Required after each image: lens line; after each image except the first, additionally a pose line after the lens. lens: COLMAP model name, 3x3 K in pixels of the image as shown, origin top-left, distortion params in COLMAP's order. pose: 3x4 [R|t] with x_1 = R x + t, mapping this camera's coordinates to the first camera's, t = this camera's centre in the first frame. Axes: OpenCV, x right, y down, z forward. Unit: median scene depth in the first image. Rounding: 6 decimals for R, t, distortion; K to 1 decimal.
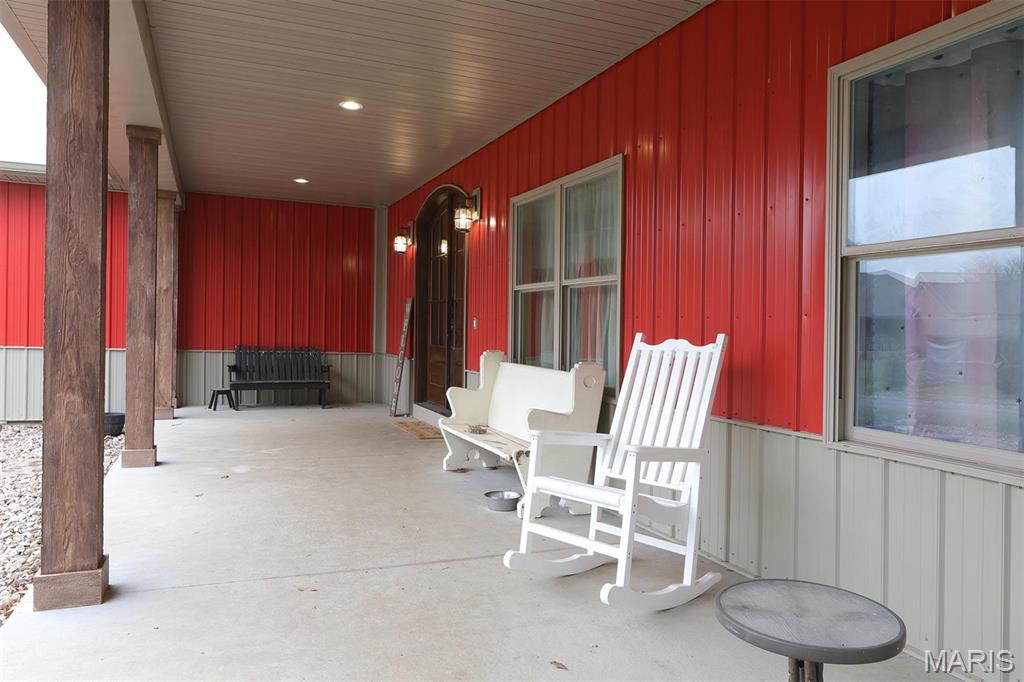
lens RADIAL K [[737.9, 0, 512.0], [0, 737.9, 341.0], [0, 0, 1]] dist [0.035695, 0.000438]
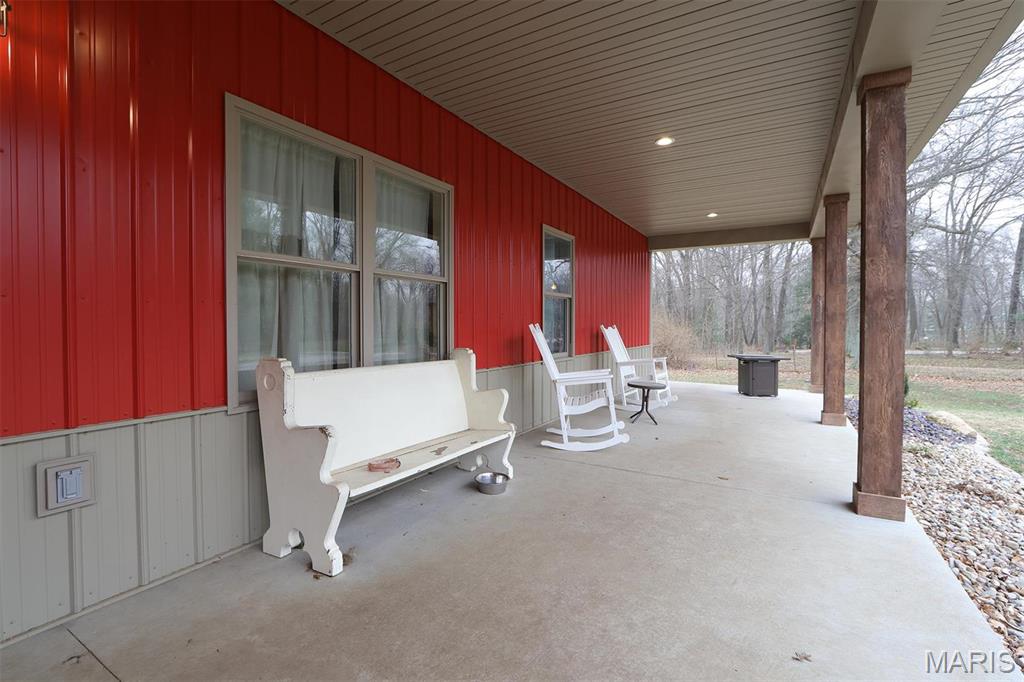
lens RADIAL K [[487.8, 0, 504.0], [0, 487.8, 322.3], [0, 0, 1]] dist [0.001754, 0.000596]
pose [[-0.613535, -0.027254, 0.789197, -0.349826], [-0.012300, 0.999613, 0.024958, -0.021280], [-0.789572, 0.005606, -0.613633, 0.862892]]
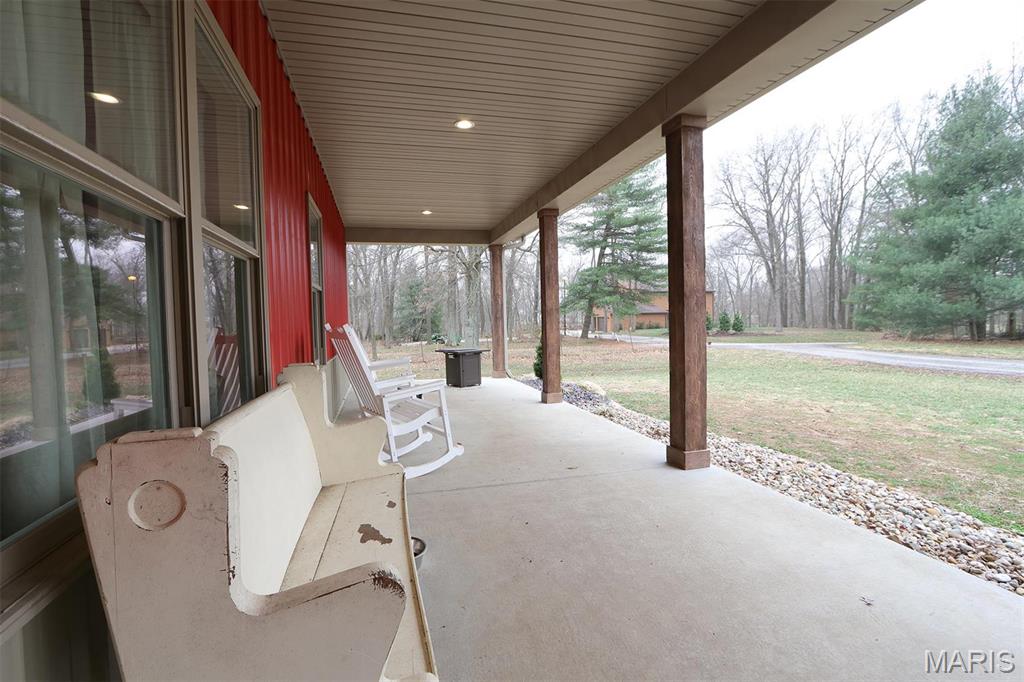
lens RADIAL K [[484.2, 0, 514.7], [0, 484.2, 328.2], [0, 0, 1]] dist [-0.000692, 0.000024]
pose [[-0.994010, -0.007641, 0.109019, -0.108249], [-0.003906, 0.999399, 0.034440, -0.017875], [-0.109217, 0.033808, -0.993443, 0.889707]]
